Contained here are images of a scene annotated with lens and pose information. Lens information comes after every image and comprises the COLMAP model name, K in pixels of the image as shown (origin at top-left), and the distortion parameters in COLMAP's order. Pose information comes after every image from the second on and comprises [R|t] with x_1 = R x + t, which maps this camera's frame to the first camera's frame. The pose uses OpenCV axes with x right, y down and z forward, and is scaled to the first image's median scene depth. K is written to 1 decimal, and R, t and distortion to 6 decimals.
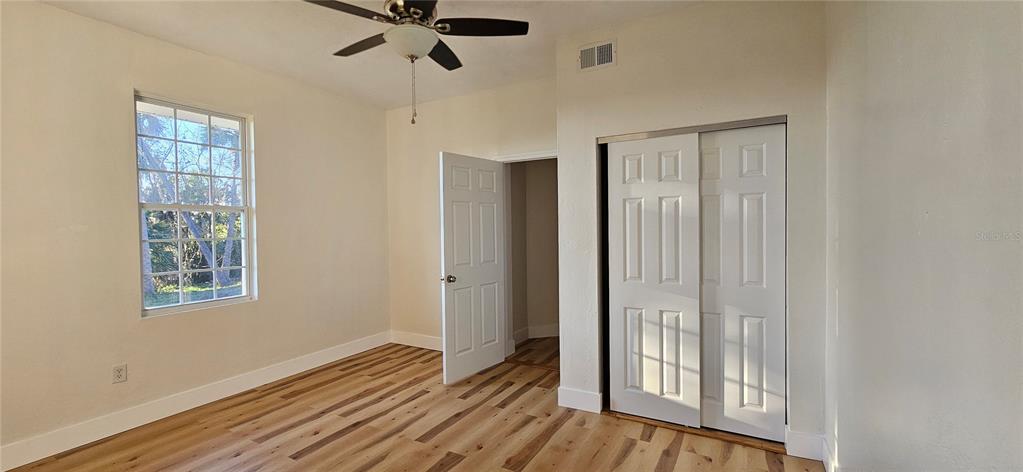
lens RADIAL K [[422.6, 0, 507.0], [0, 422.6, 238.4], [0, 0, 1]] dist [0.000813, 0.001577]
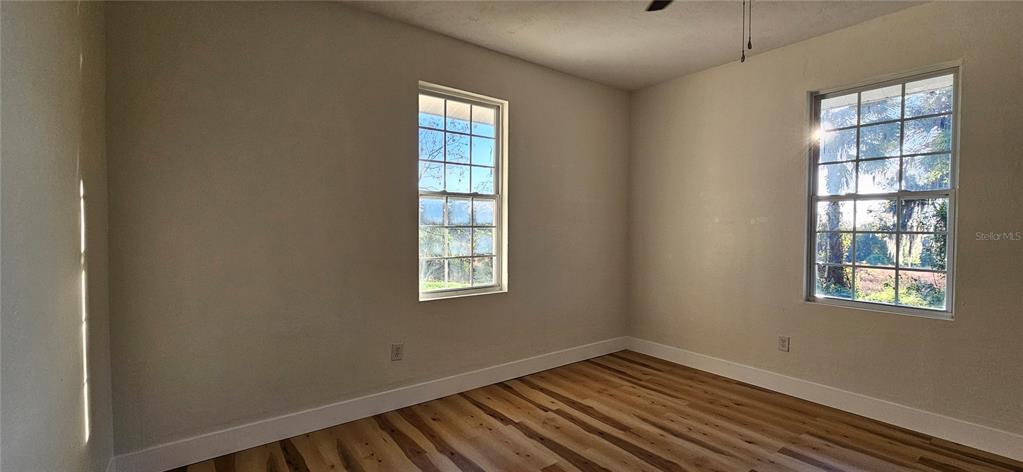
lens RADIAL K [[422.6, 0, 513.9], [0, 422.6, 237.1], [0, 0, 1]] dist [0.000813, 0.001577]
pose [[-0.400959, 0.036709, -0.915360, 0.432674], [-0.017806, 0.998696, 0.047850, -0.017564], [0.915923, 0.035485, -0.399782, 0.744170]]
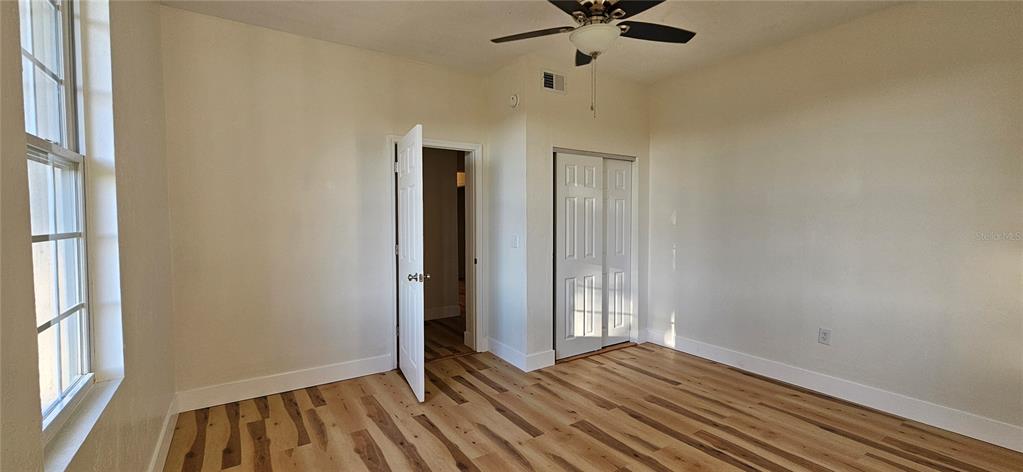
lens RADIAL K [[422.6, 0, 516.8], [0, 422.6, 233.8], [0, 0, 1]] dist [0.000813, 0.001577]
pose [[0.441583, -0.021145, 0.896971, -0.989131], [0.016744, 0.999742, 0.015325, -0.000248], [-0.897064, 0.008252, 0.441823, 0.553208]]
